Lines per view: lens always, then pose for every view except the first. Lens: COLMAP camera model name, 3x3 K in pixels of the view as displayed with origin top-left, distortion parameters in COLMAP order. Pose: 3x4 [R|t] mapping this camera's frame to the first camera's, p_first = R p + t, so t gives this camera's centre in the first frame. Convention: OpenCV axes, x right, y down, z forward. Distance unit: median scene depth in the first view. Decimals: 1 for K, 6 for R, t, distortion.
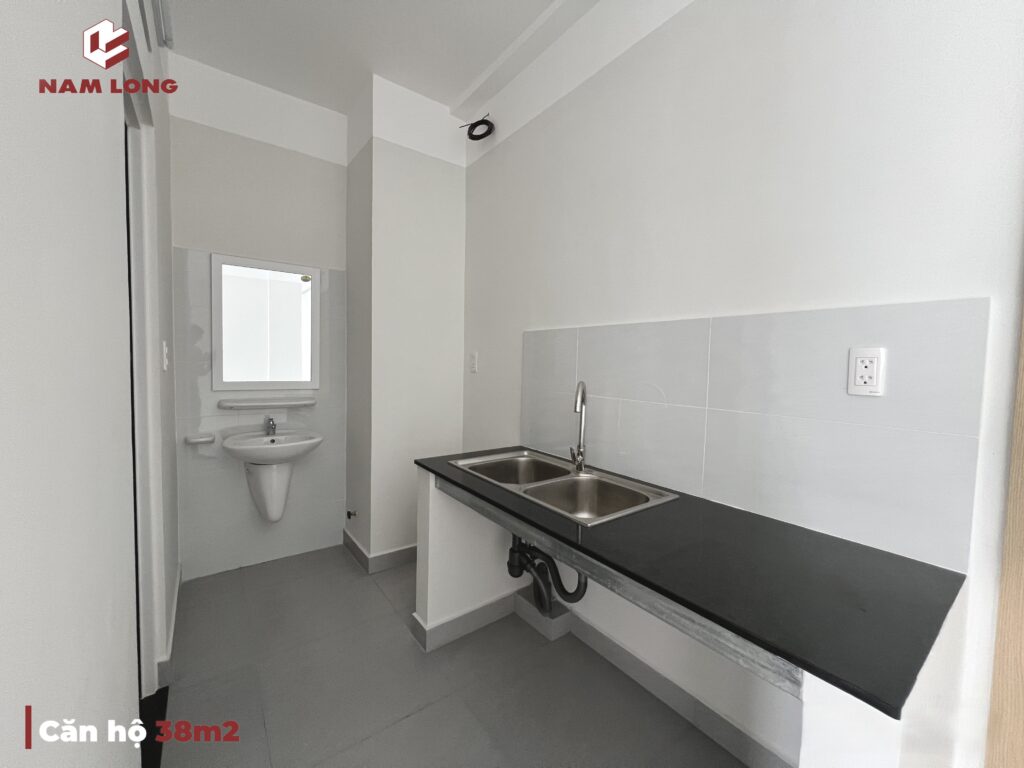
lens RADIAL K [[408.3, 0, 509.0], [0, 408.3, 380.9], [0, 0, 1]] dist [-0.005199, -0.000437]
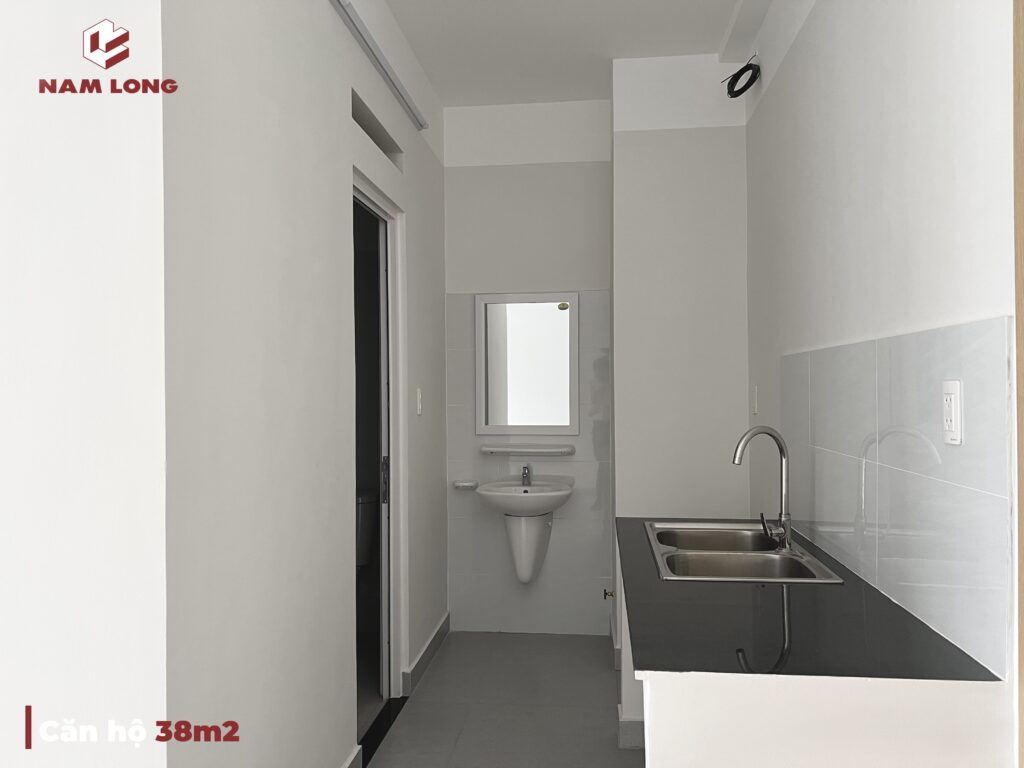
lens RADIAL K [[783.4, 0, 512.0], [0, 783.4, 384.0], [0, 0, 1]] dist [0.083818, -0.003027]
pose [[0.727216, -0.031413, -0.685690, 0.588452], [-0.010227, 0.998346, -0.056582, 0.008521], [0.686333, 0.048160, 0.725691, -0.286732]]
